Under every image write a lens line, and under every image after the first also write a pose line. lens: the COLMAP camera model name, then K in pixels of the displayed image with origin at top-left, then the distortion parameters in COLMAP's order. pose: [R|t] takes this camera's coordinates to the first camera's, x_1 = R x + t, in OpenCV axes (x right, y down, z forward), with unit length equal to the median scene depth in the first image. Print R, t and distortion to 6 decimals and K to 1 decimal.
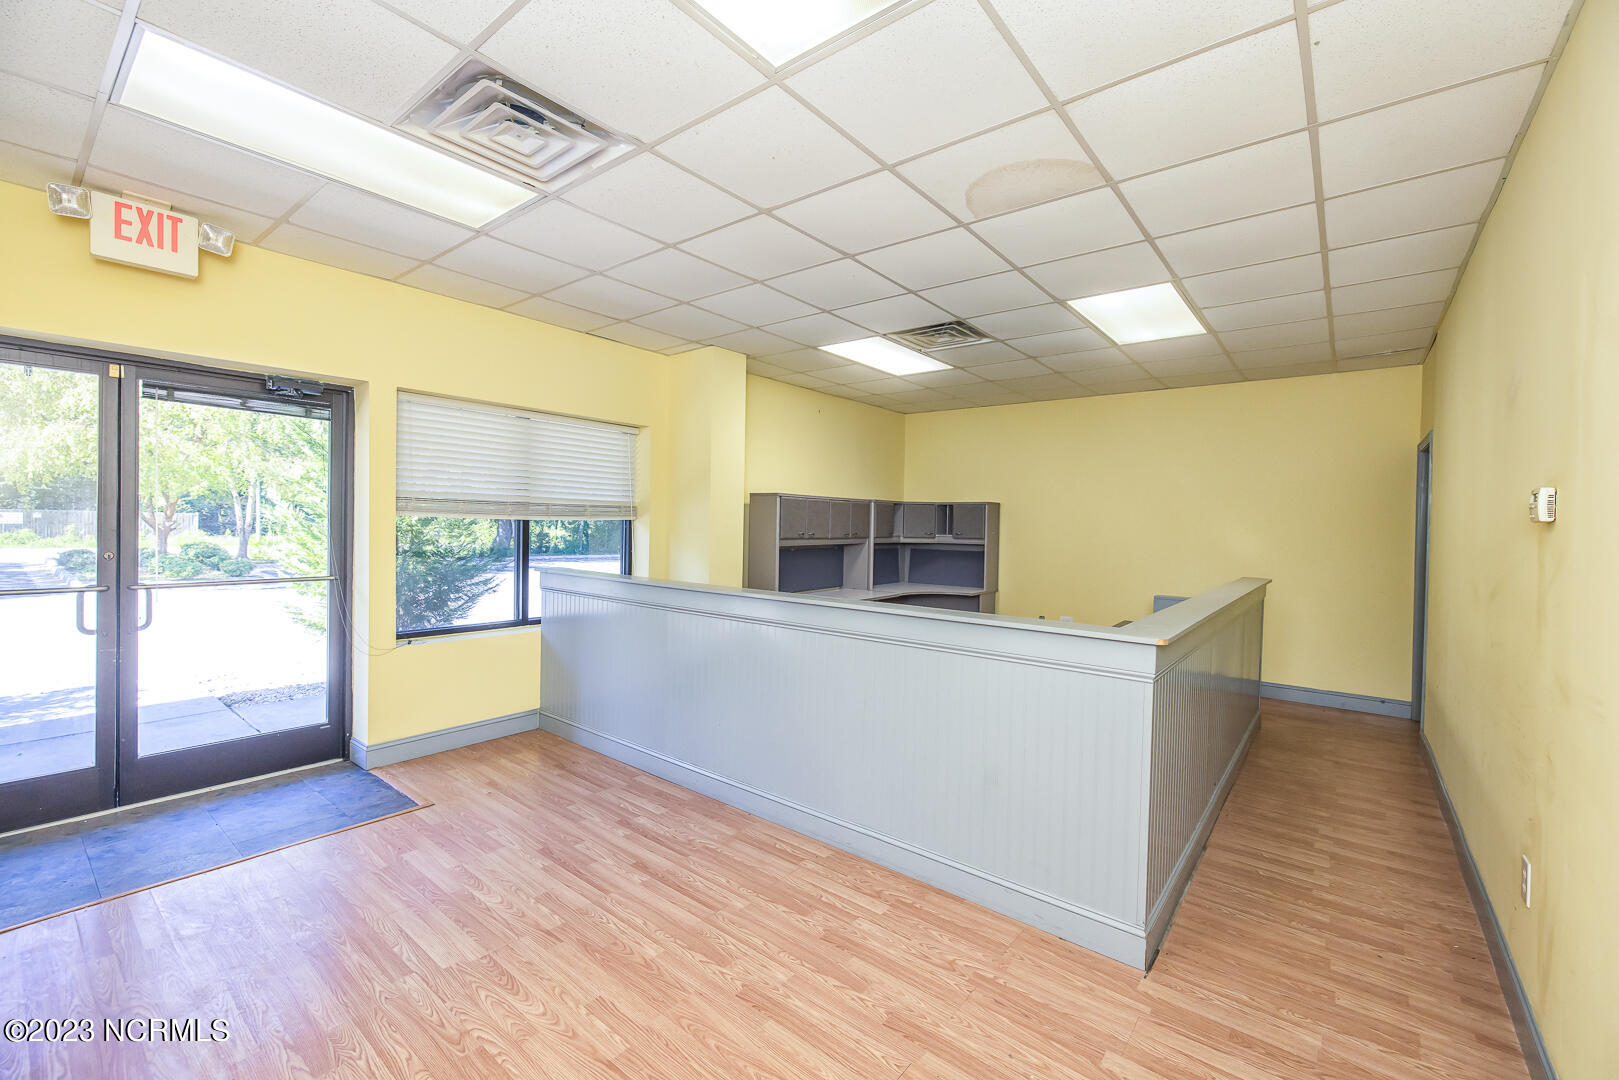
lens RADIAL K [[670.4, 0, 812.2], [0, 670.4, 542.6], [0, 0, 1]] dist [-0.001744, 0.000406]
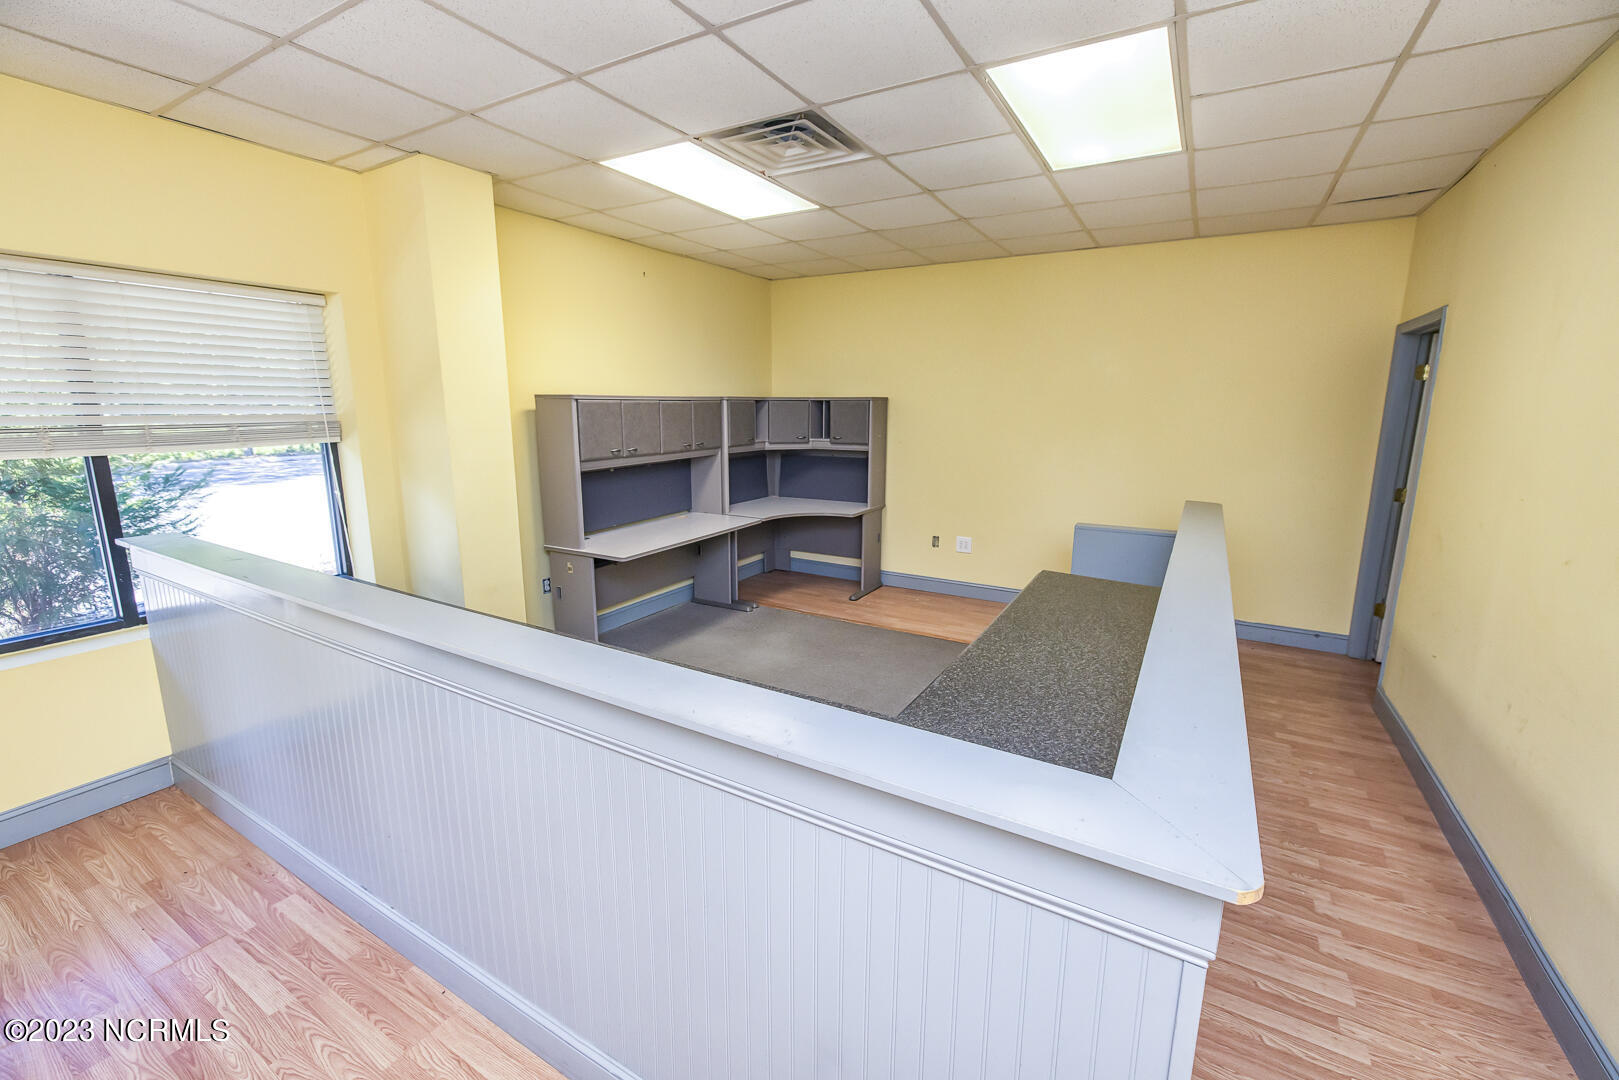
lens RADIAL K [[670.4, 0, 805.0], [0, 670.4, 543.4], [0, 0, 1]] dist [-0.001744, 0.000406]
pose [[0.990062, -0.042434, 0.134075, 0.088639], [0.018203, 0.984038, 0.177023, -0.041501], [-0.139447, -0.172824, 0.975032, 0.263919]]
